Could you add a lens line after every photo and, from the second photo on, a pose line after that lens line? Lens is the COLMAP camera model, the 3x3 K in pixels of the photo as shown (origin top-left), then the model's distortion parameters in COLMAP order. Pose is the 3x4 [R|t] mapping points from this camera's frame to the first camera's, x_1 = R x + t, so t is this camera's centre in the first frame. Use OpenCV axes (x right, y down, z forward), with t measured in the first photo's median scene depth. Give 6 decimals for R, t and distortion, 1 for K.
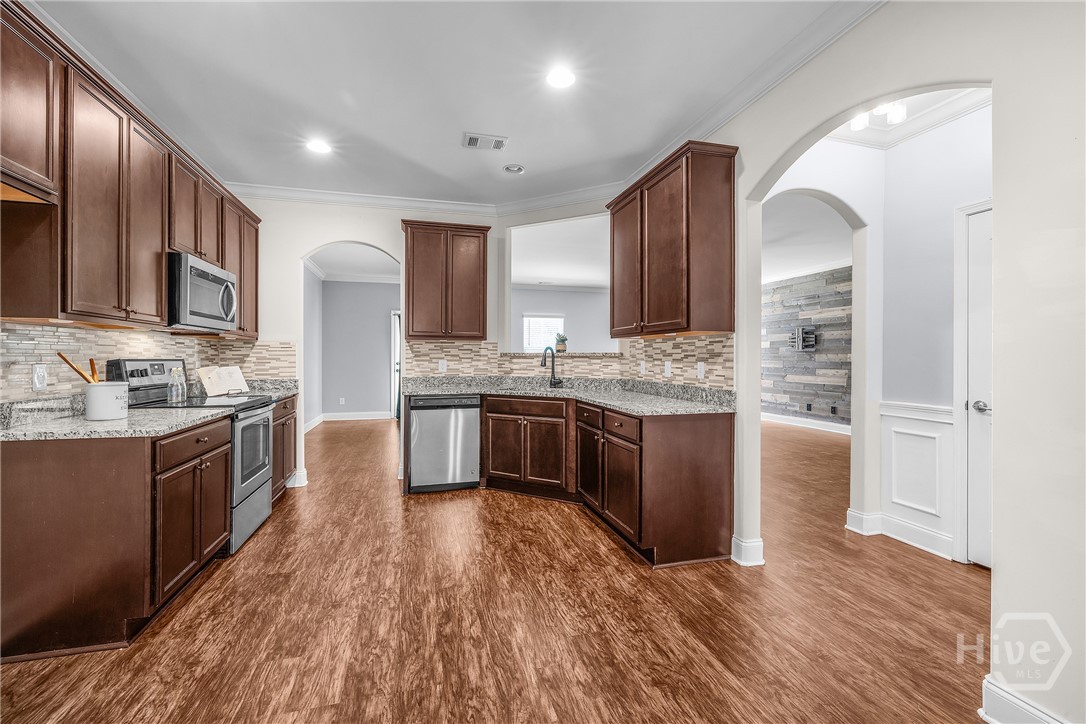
lens RADIAL K [[464.1, 0, 543.3], [0, 464.1, 352.6], [0, 0, 1]] dist [0.000771, 0.000058]
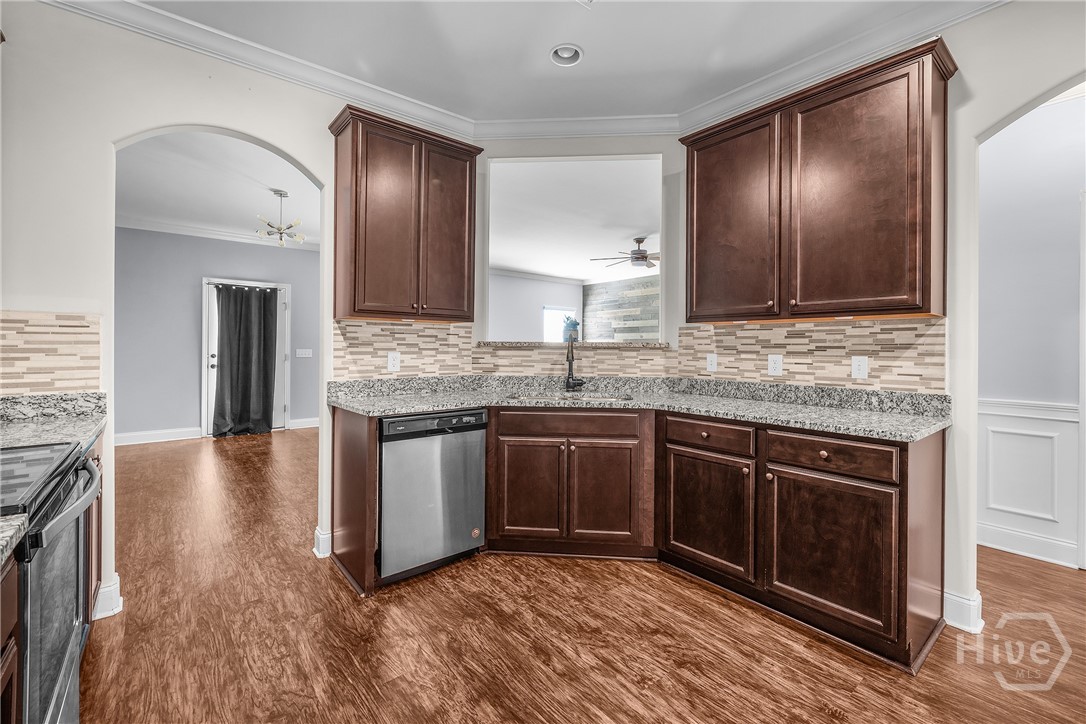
lens RADIAL K [[466.1, 0, 544.4], [0, 466.1, 343.1], [0, 0, 1]] dist [0.002024, 0.000294]
pose [[0.913583, 0.007252, 0.406588, -0.359013], [-0.007927, 0.999969, -0.000025, 0.002844], [-0.406575, -0.003201, 0.913612, 0.433679]]
